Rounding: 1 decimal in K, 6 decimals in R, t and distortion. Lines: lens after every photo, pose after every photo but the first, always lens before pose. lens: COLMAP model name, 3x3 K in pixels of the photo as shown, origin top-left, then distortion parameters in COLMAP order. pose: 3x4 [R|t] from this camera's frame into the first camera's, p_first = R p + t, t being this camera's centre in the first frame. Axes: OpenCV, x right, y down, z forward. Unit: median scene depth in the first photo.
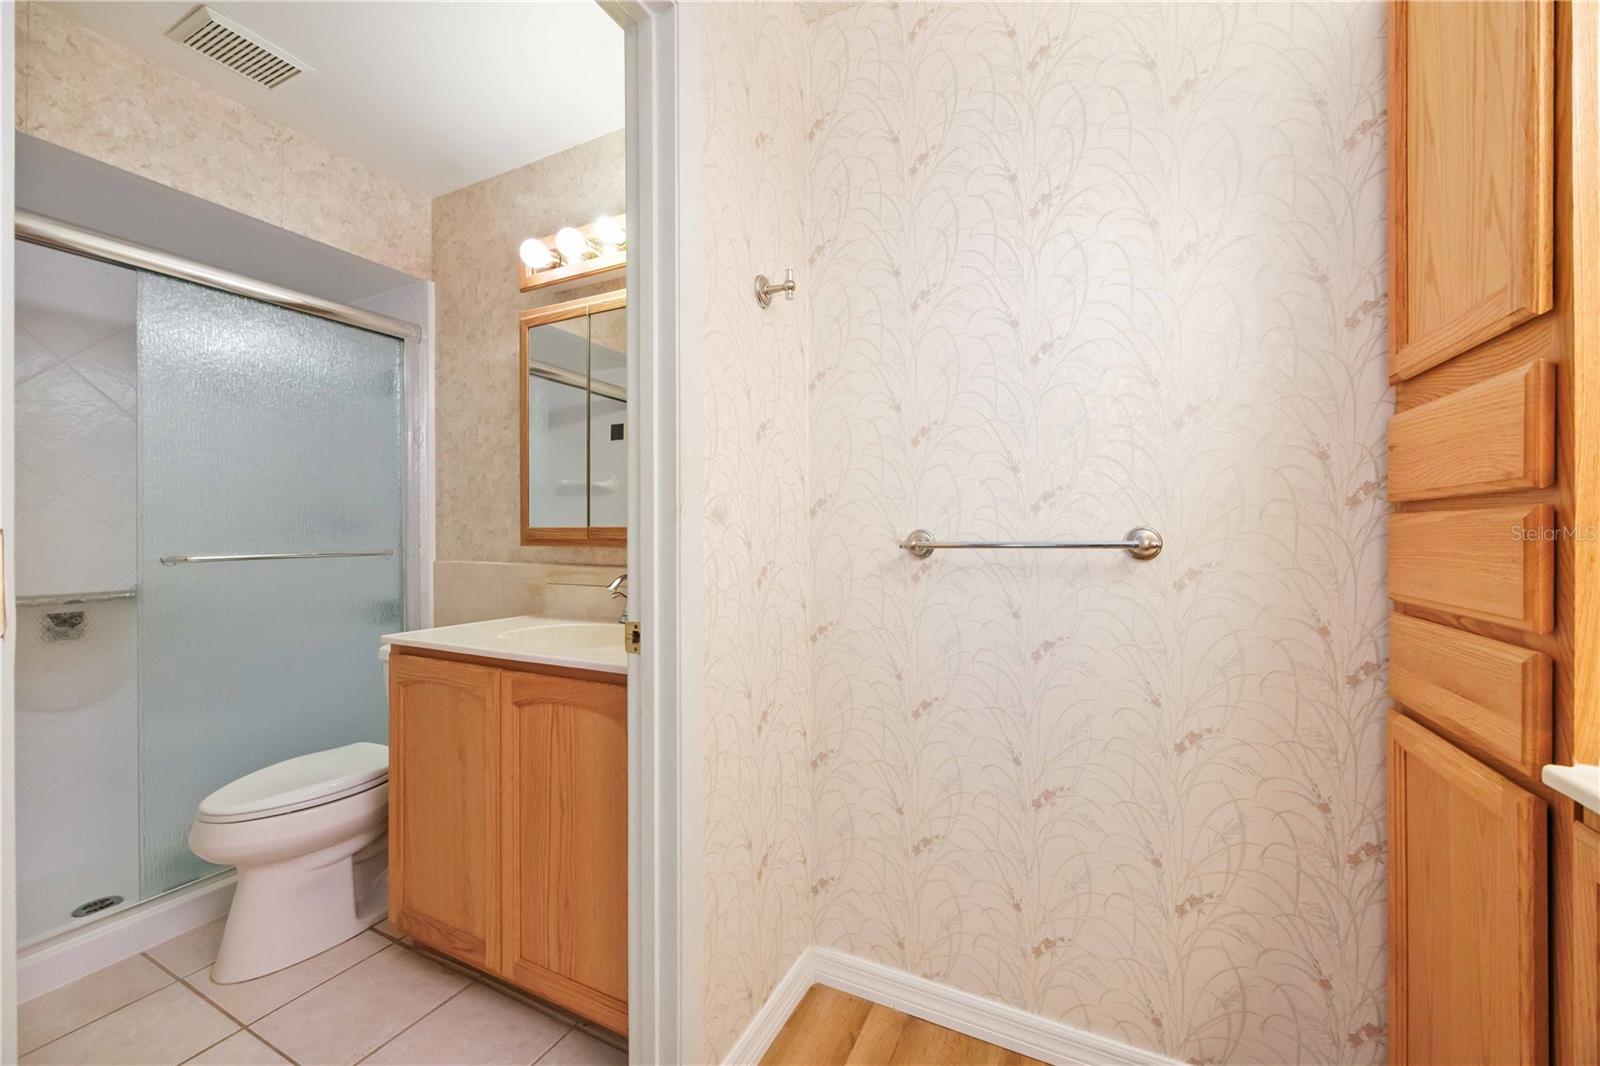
lens RADIAL K [[627.4, 0, 796.2], [0, 627.4, 528.2], [0, 0, 1]] dist [-0.001648, -0.000110]
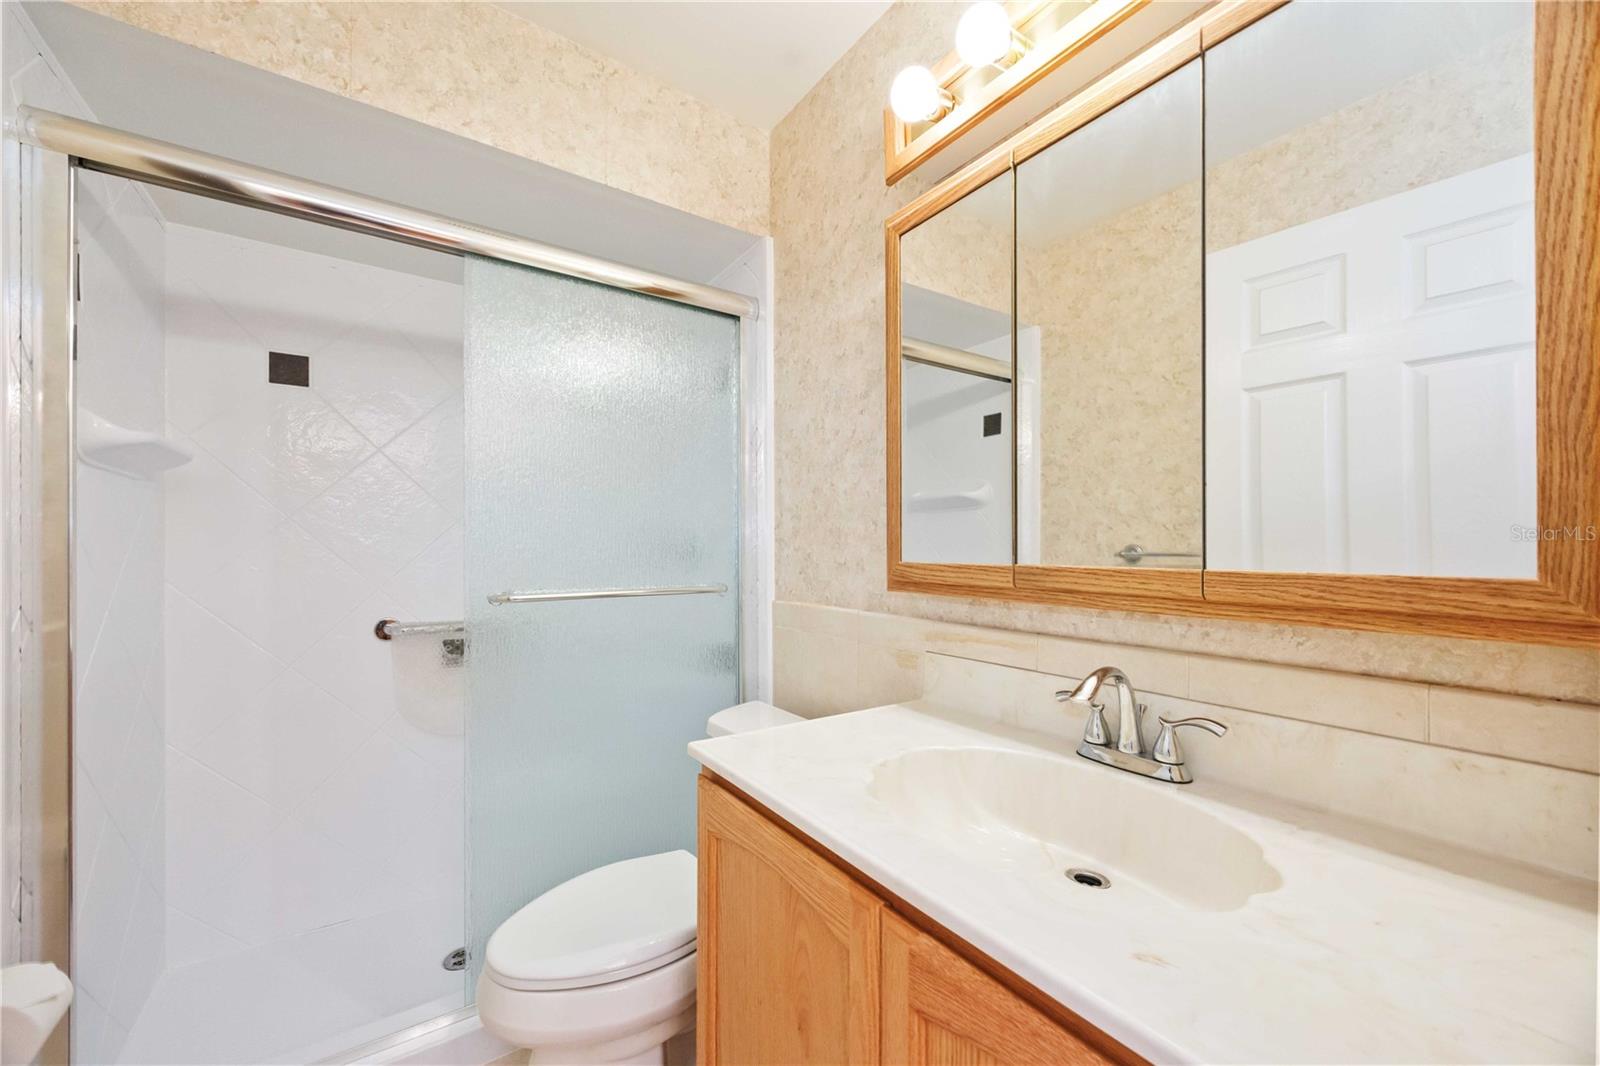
lens RADIAL K [[627.4, 0, 796.2], [0, 627.4, 528.2], [0, 0, 1]] dist [-0.001648, -0.000110]
pose [[0.874499, -0.013888, -0.484828, -0.204483], [0.000544, 0.999617, -0.027652, -0.016073], [0.485027, 0.023918, 0.874172, 0.387832]]
